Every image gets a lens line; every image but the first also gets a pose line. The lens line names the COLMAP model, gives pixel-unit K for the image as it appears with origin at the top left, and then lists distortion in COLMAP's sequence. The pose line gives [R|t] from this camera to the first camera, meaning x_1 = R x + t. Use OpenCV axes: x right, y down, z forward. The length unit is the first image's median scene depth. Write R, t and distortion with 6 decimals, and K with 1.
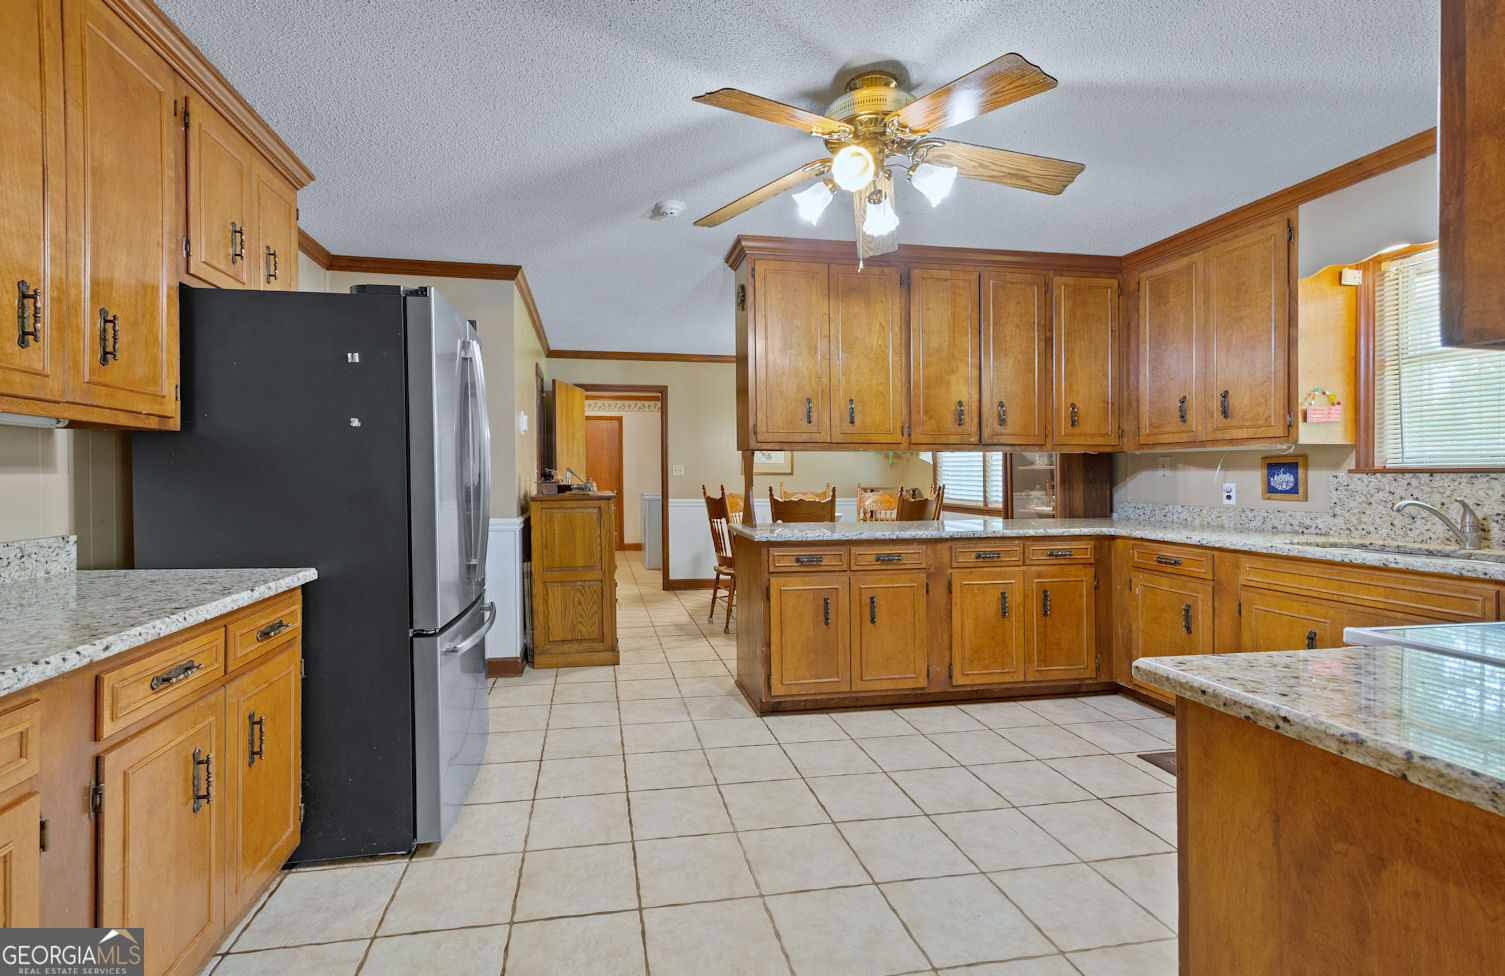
lens RADIAL K [[664.7, 0, 700.6], [0, 664.7, 469.2], [0, 0, 1]] dist [0.006280, -0.001024]
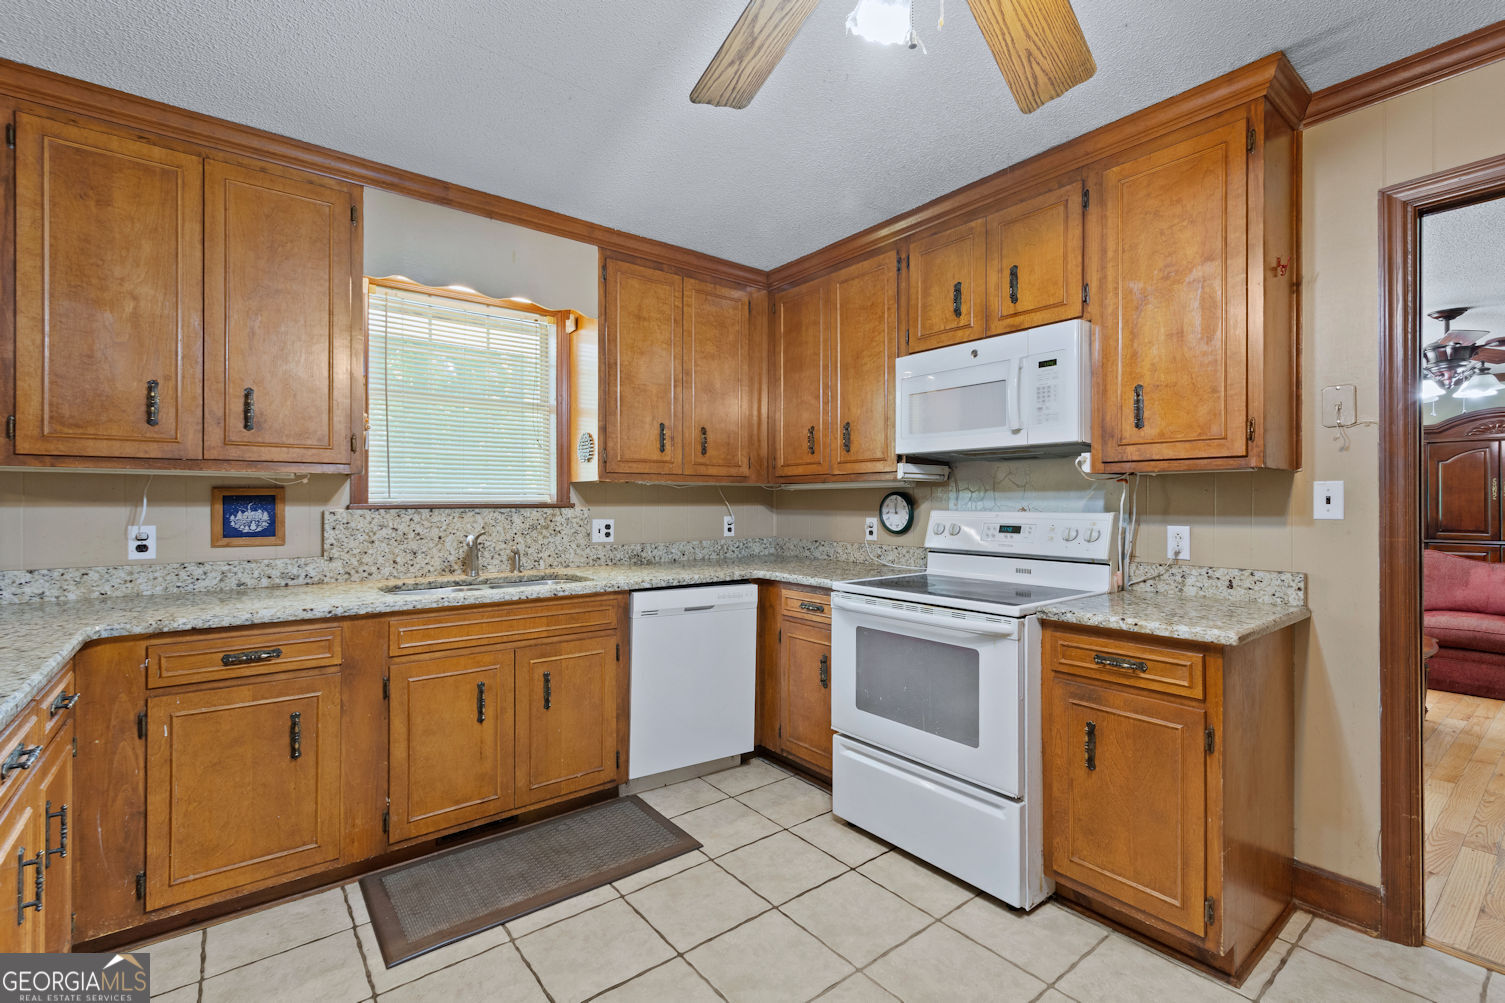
lens RADIAL K [[672.0, 0, 752.1], [0, 672.0, 493.8], [0, 0, 1]] dist [0.007686, -0.000946]
pose [[-0.487436, 0.009876, 0.873103, -0.054965], [-0.006584, 0.999866, -0.014986, -0.003969], [-0.873134, -0.013054, -0.487306, 0.847386]]
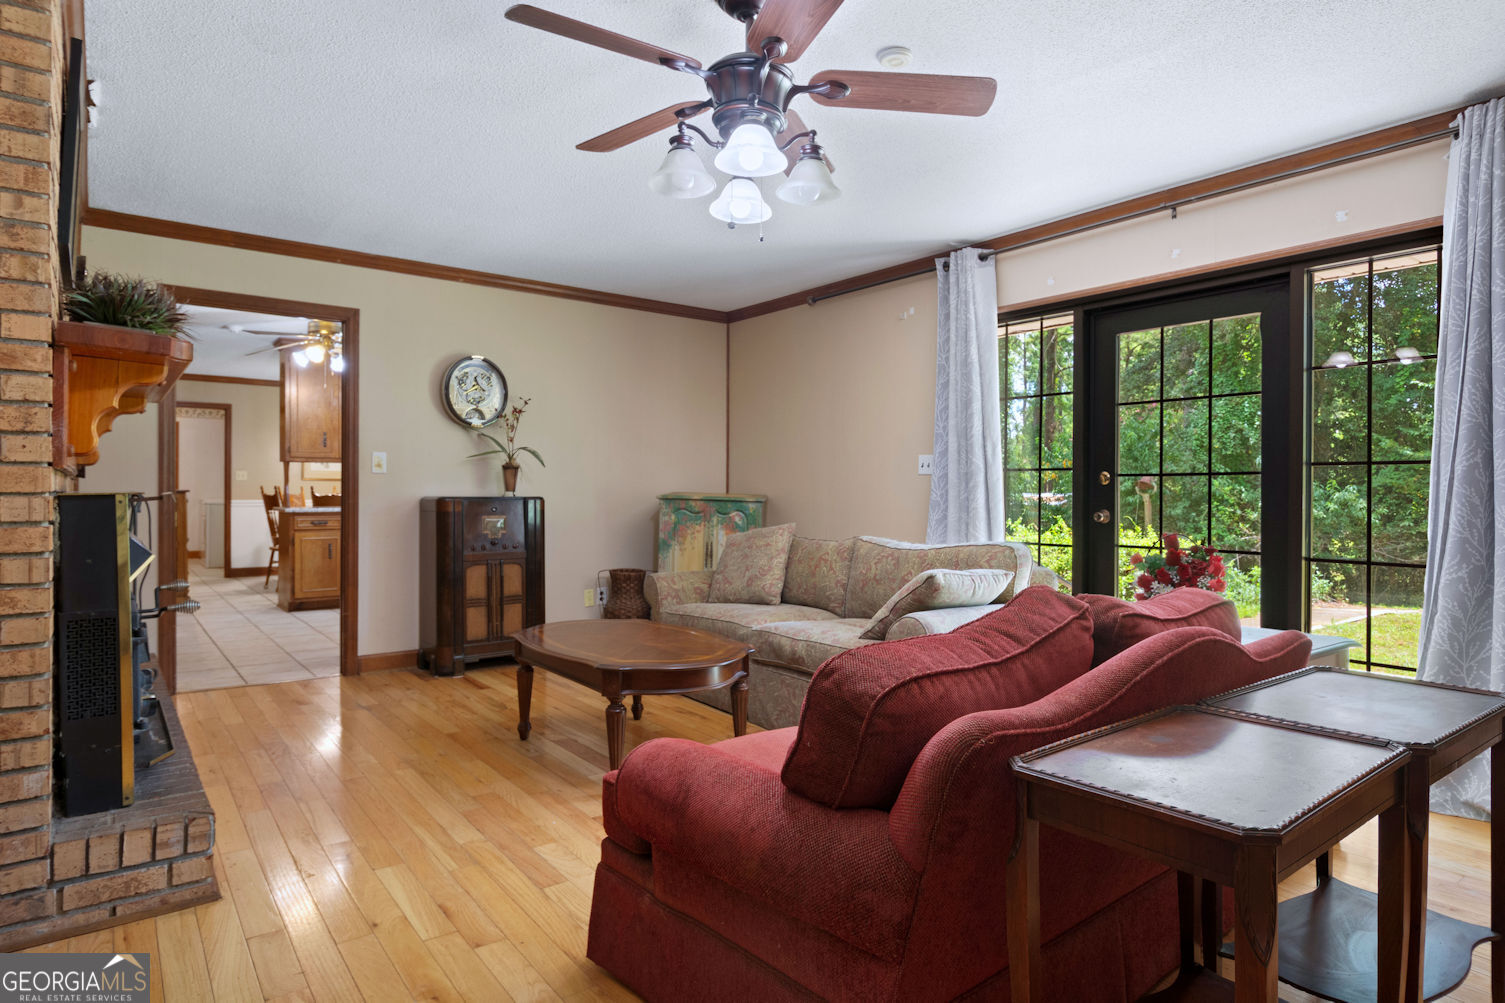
lens RADIAL K [[830.8, 0, 739.1], [0, 830.8, 490.3], [0, 0, 1]] dist [-0.001866, -0.000653]
pose [[0.879618, 0.007409, 0.475624, 0.088487], [-0.010108, 0.999944, 0.003117, 0.027262], [-0.475574, -0.007549, 0.879643, -1.485504]]
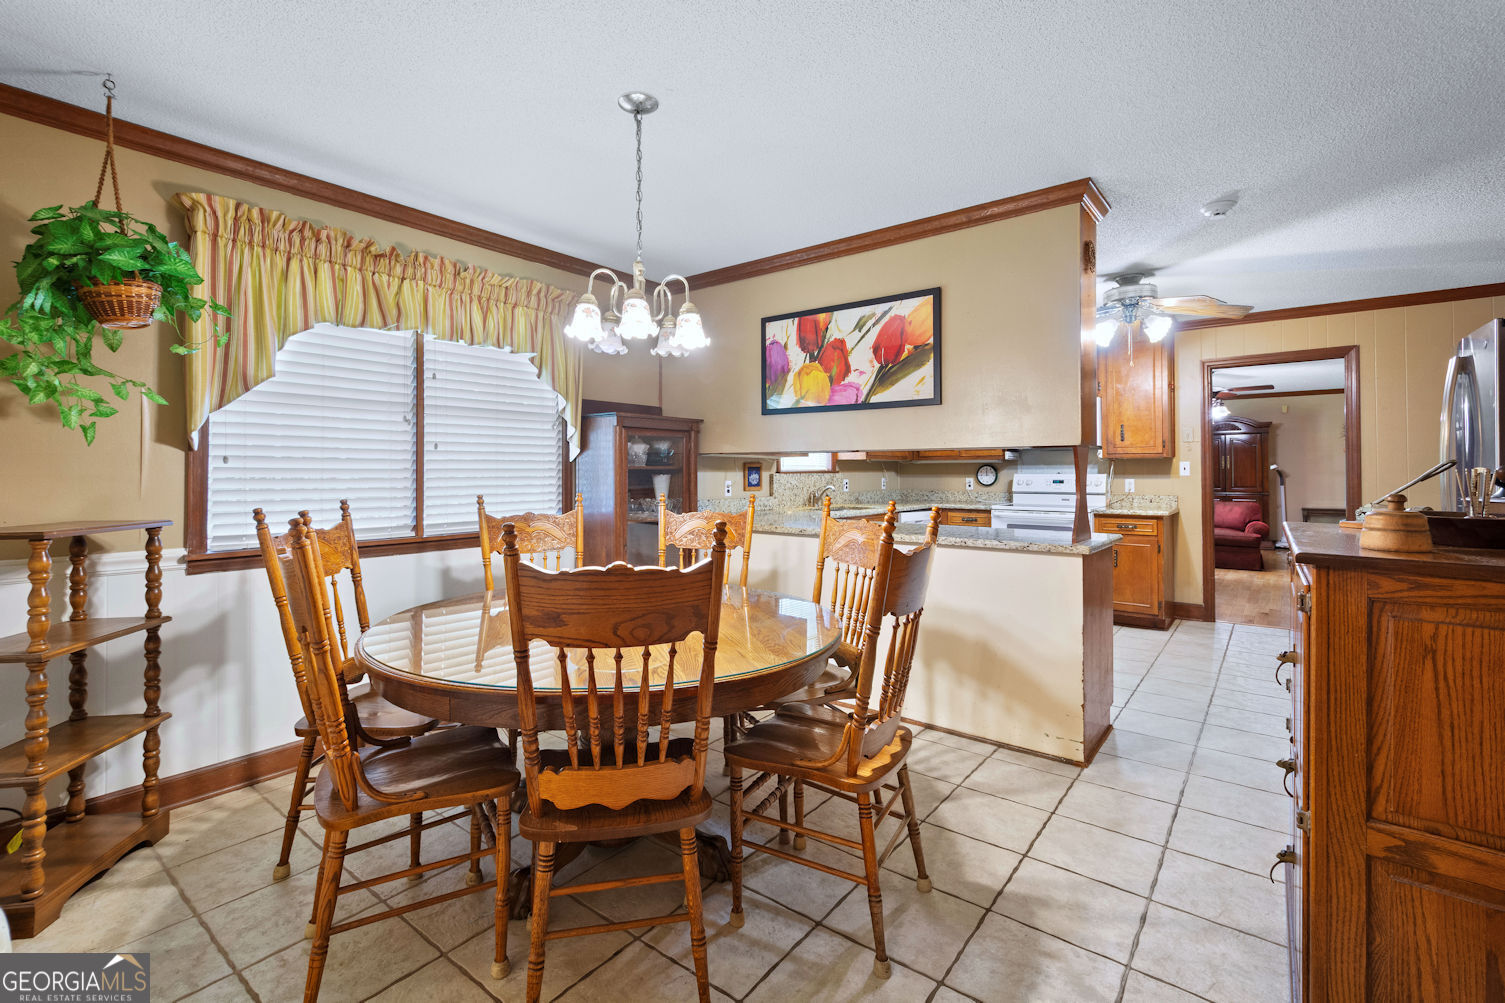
lens RADIAL K [[672.0, 0, 751.4], [0, 672.0, 456.9], [0, 0, 1]] dist [0.007686, -0.000946]
pose [[-0.675728, 0.017260, 0.736949, -0.278789], [-0.003871, 0.999629, -0.026962, 0.009113], [-0.737140, -0.021072, -0.675411, 1.998183]]
